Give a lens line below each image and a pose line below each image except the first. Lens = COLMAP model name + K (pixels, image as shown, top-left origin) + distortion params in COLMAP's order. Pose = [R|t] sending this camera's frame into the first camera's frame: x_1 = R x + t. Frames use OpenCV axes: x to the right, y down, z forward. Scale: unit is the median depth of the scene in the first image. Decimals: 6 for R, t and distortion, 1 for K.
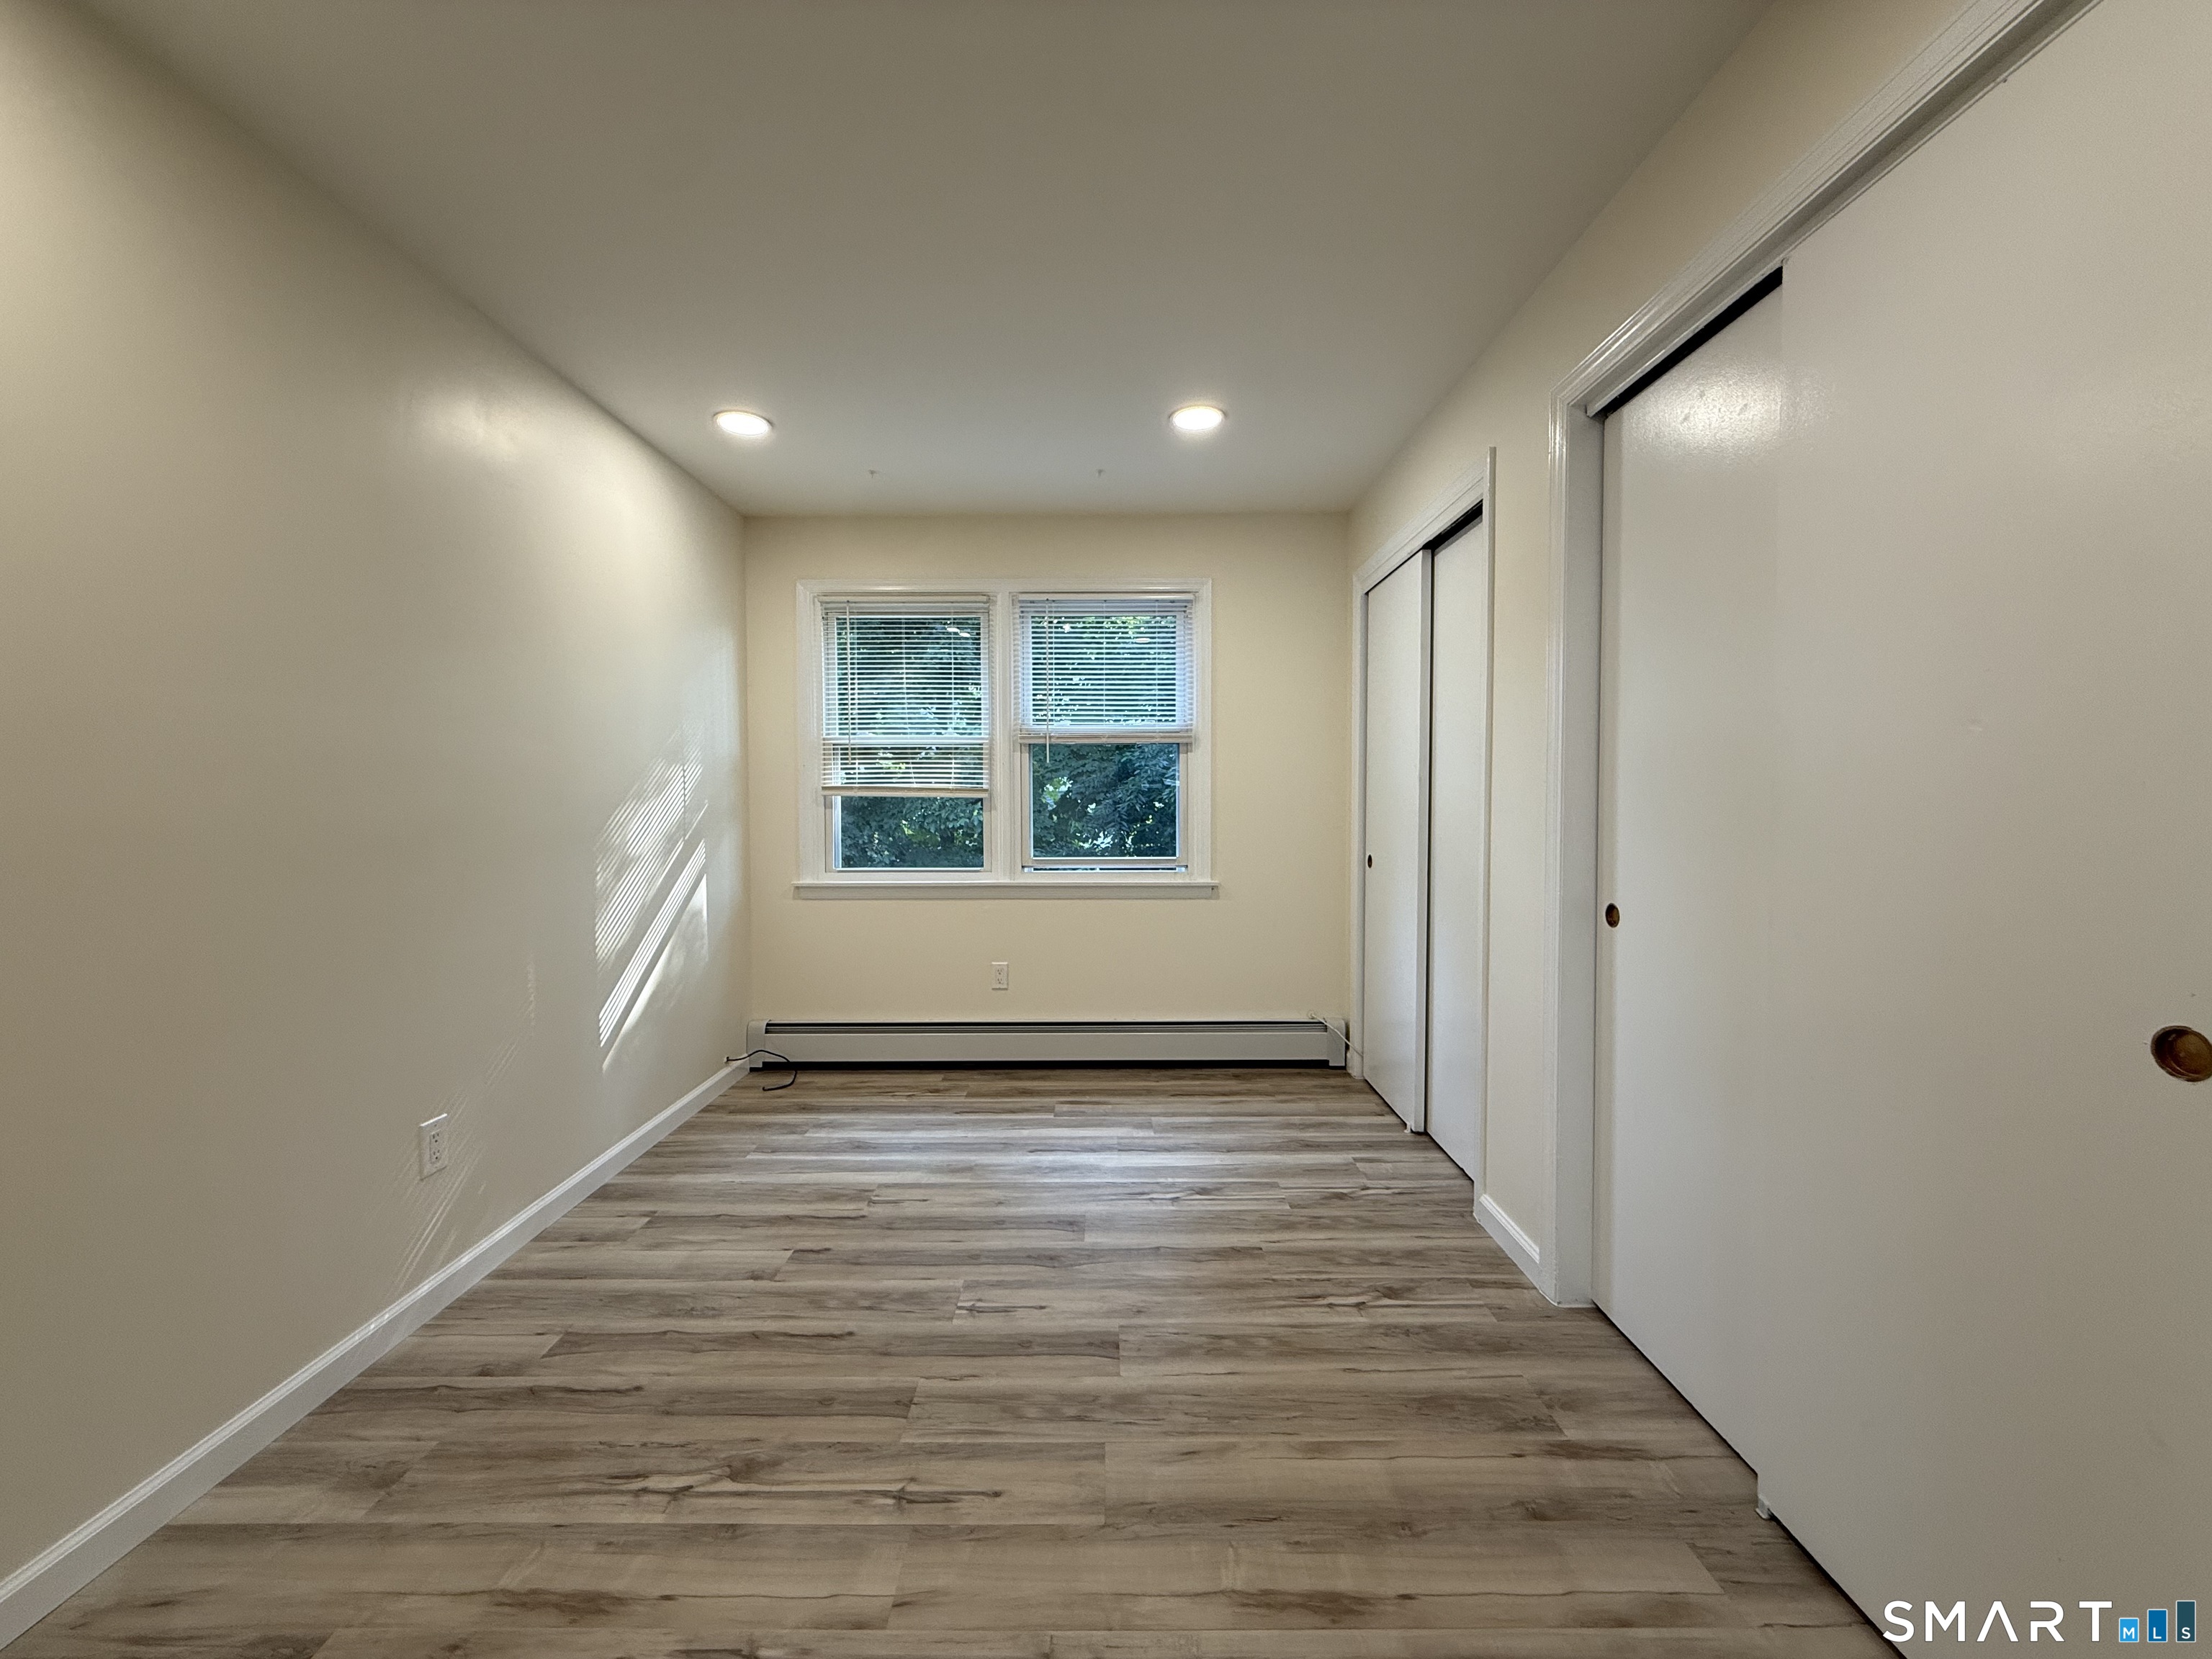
lens RADIAL K [[883.2, 0, 1099.5], [0, 883.2, 826.7], [0, 0, 1]] dist [-0.000546, -0.000085]
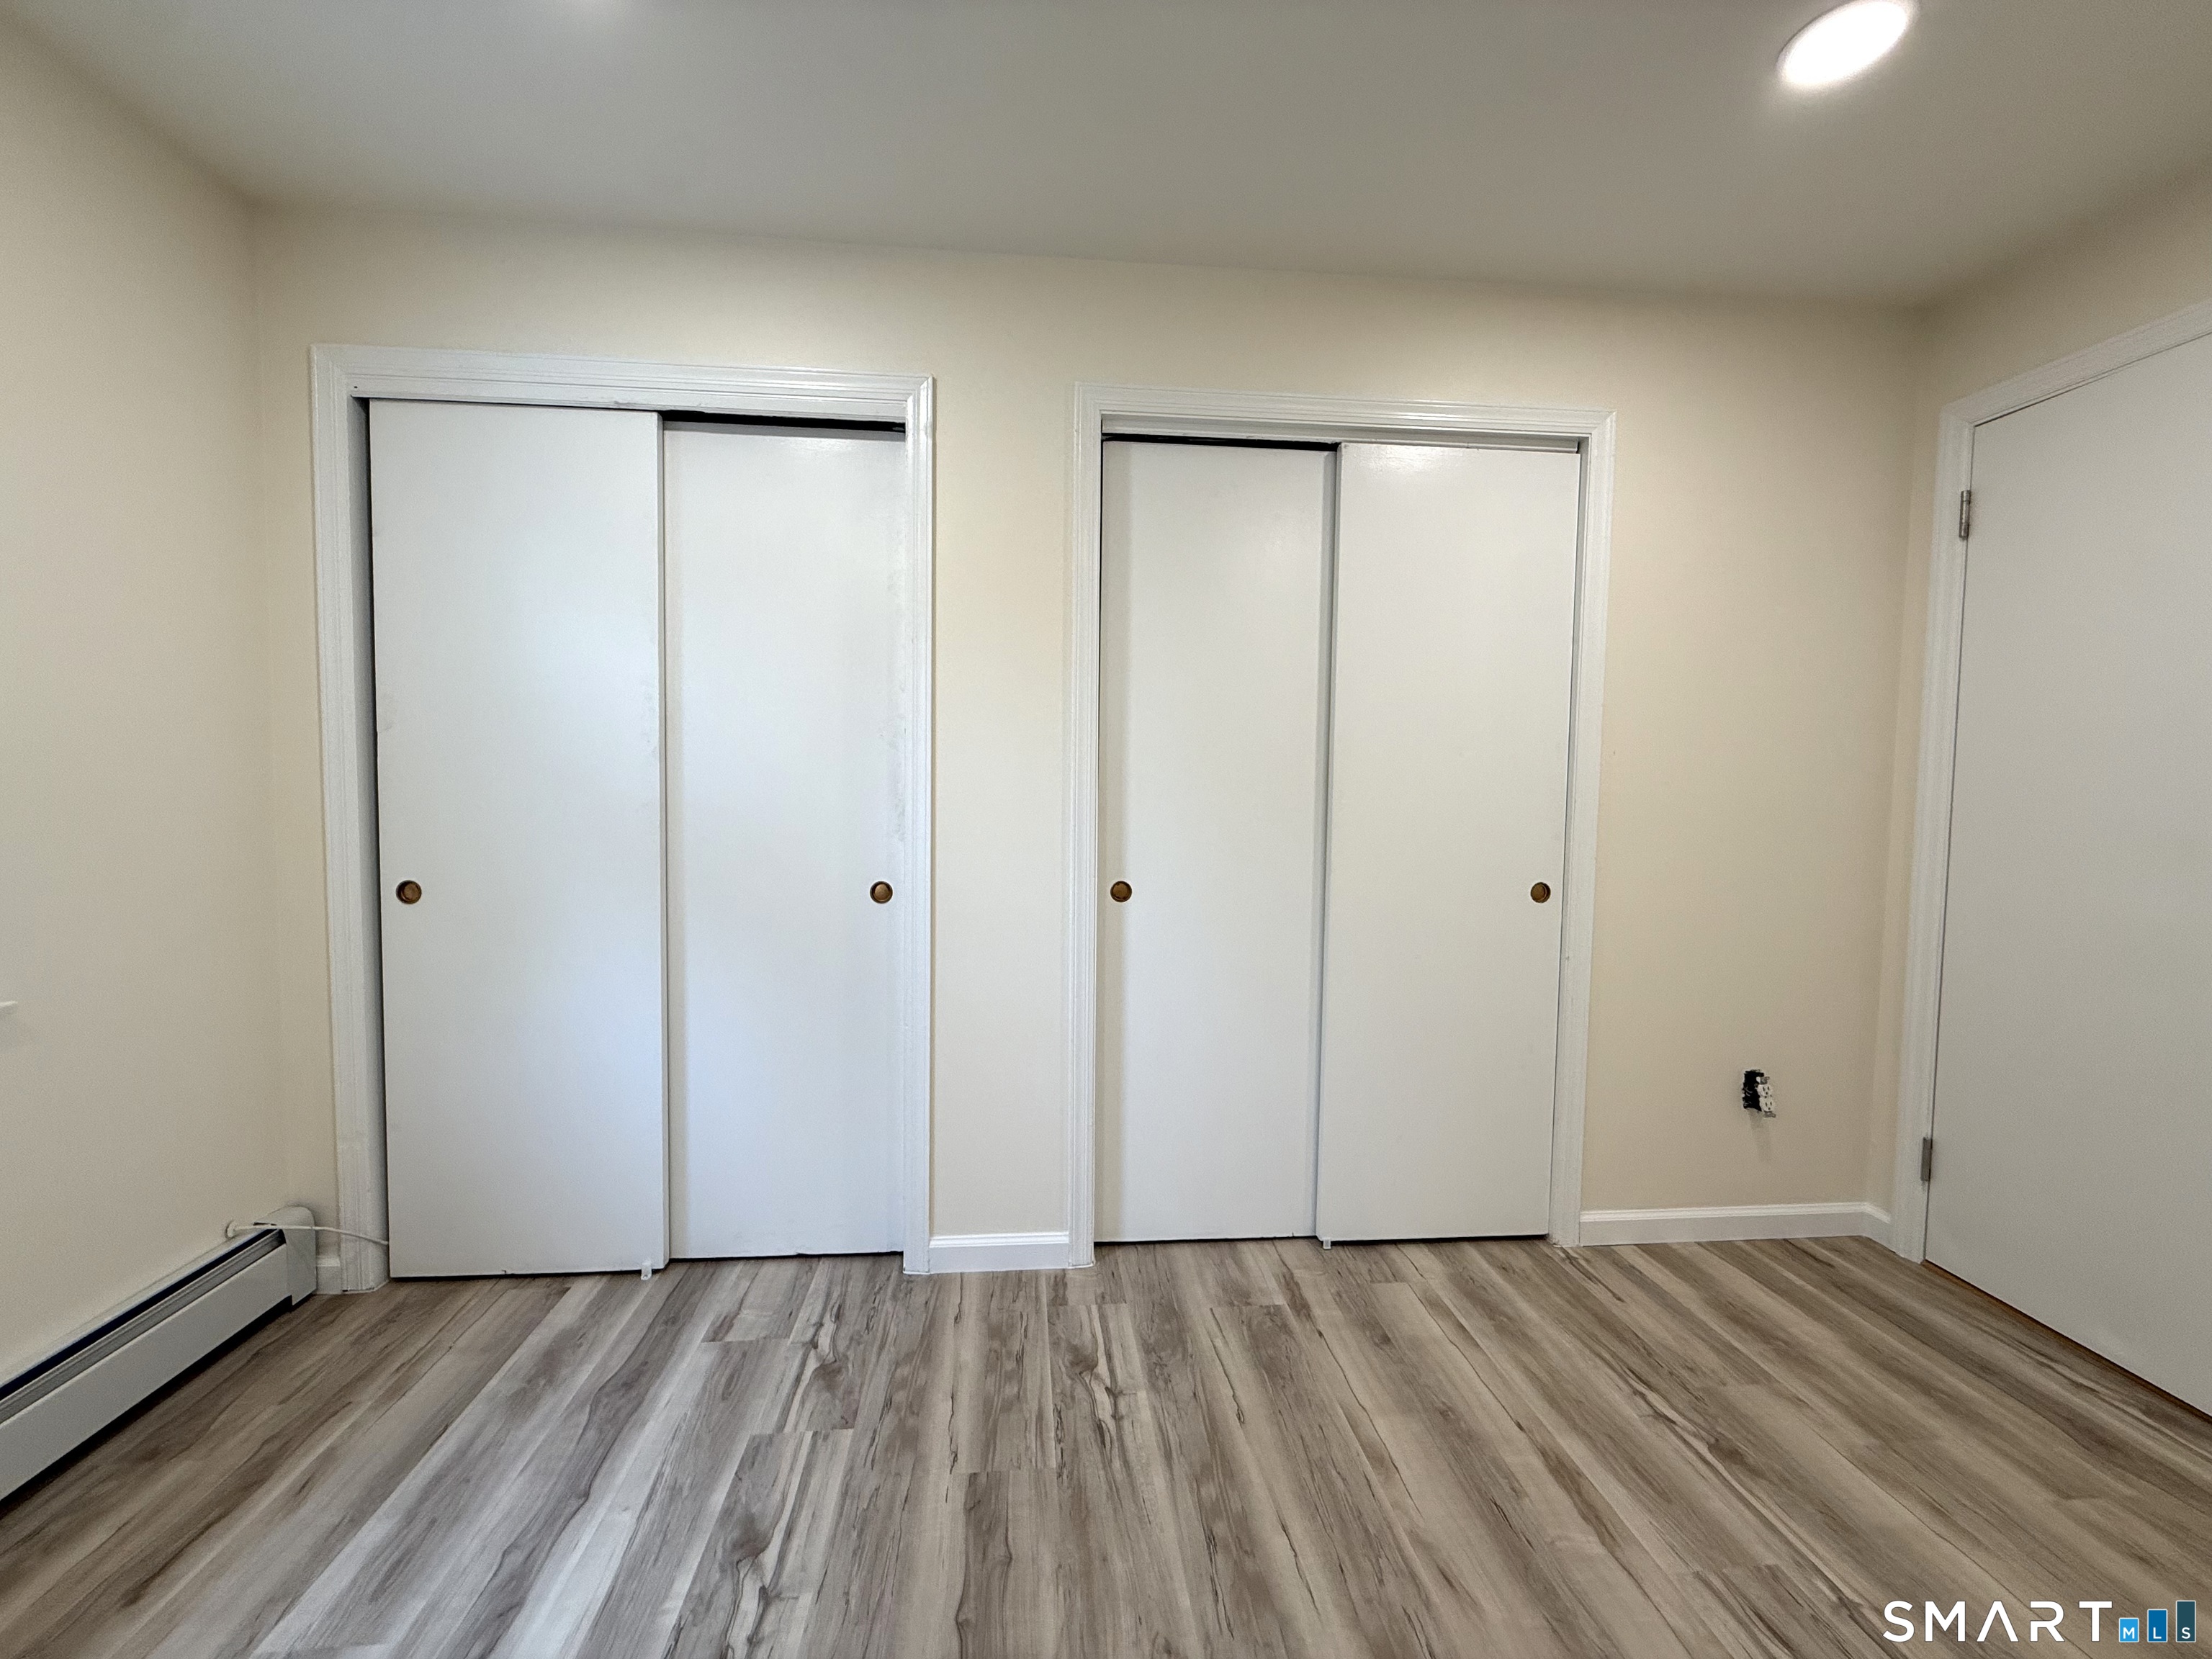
lens RADIAL K [[883.2, 0, 1099.5], [0, 883.2, 826.7], [0, 0, 1]] dist [-0.000546, -0.000085]
pose [[-0.100543, -0.048739, 0.993738, -0.449894], [0.018148, 0.998543, 0.050811, -0.034856], [-0.994767, 0.023143, -0.099512, 0.948414]]
